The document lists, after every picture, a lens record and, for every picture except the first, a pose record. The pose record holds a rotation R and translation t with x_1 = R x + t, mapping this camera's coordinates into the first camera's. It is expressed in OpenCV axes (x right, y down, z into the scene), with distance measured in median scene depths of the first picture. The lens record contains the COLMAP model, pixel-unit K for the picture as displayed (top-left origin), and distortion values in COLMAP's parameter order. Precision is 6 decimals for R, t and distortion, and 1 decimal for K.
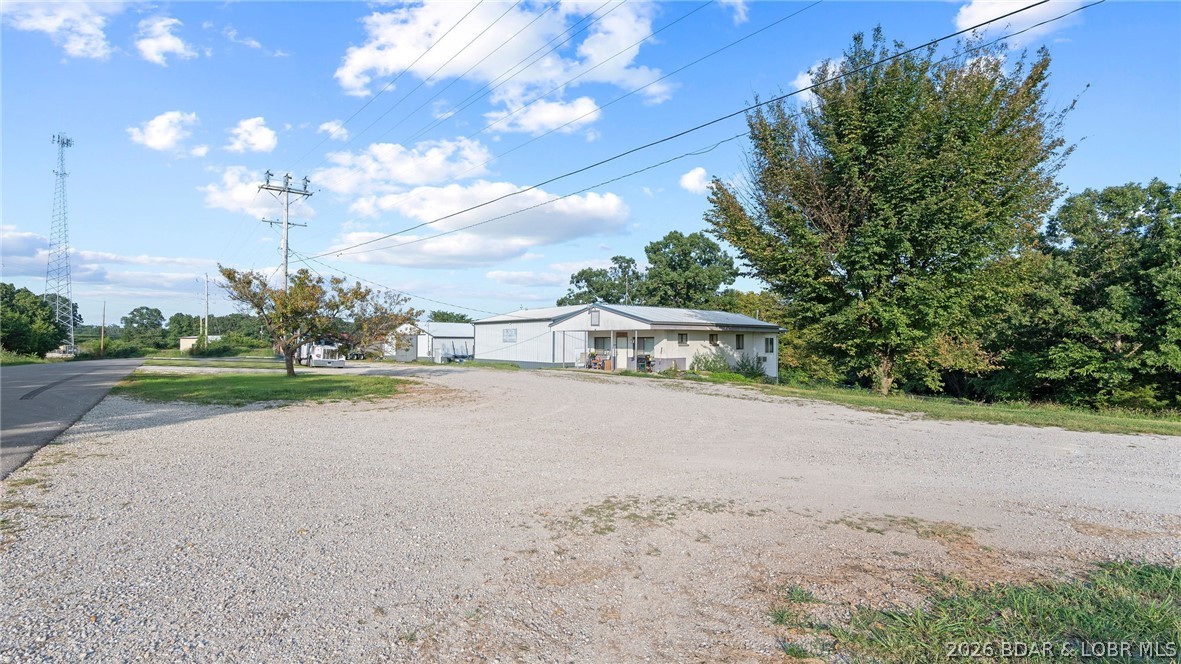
lens RADIAL K [[555.5, 0, 569.3], [0, 555.5, 334.4], [0, 0, 1]] dist [-0.000709, -0.000269]
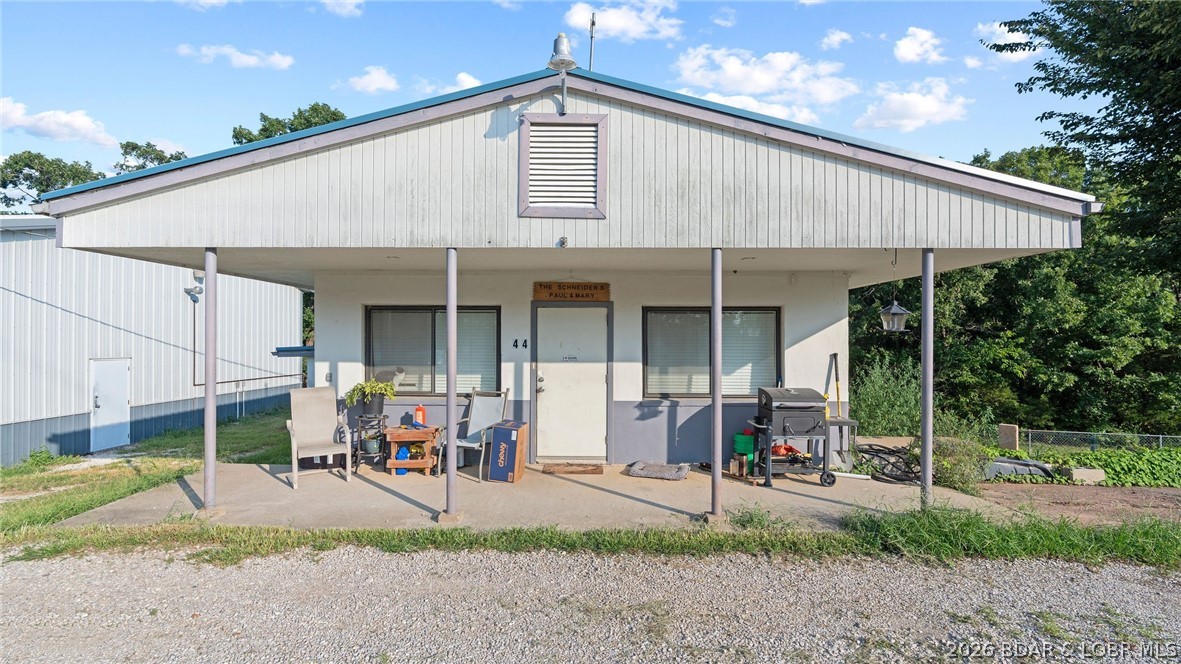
lens RADIAL K [[555.5, 0, 569.3], [0, 555.5, 334.4], [0, 0, 1]] dist [-0.000709, -0.000269]
pose [[0.624909, 0.014332, 0.780566, -0.036641], [-0.009910, 0.999897, -0.010425, 0.009651], [-0.780634, -0.001220, 0.624987, 0.479732]]
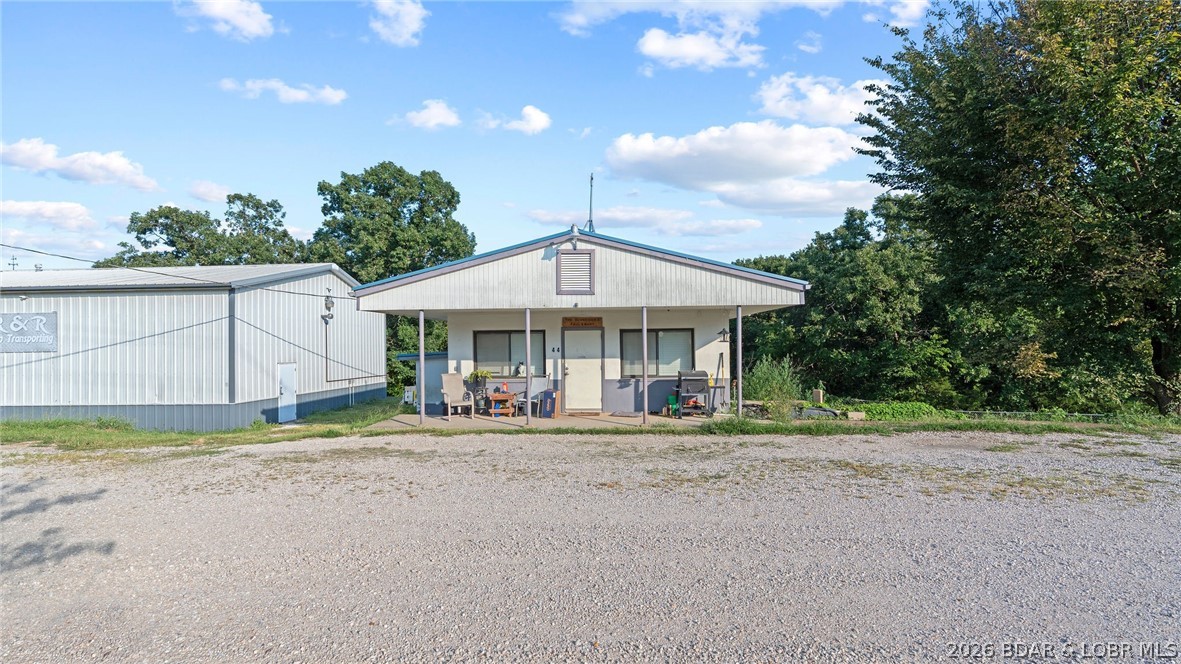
lens RADIAL K [[555.5, 0, 569.3], [0, 555.5, 334.4], [0, 0, 1]] dist [-0.000709, -0.000269]
pose [[0.654250, 0.013256, 0.756162, -0.114312], [0.003511, 0.999782, -0.020564, 0.008999], [-0.756270, 0.016109, 0.654061, 0.413037]]
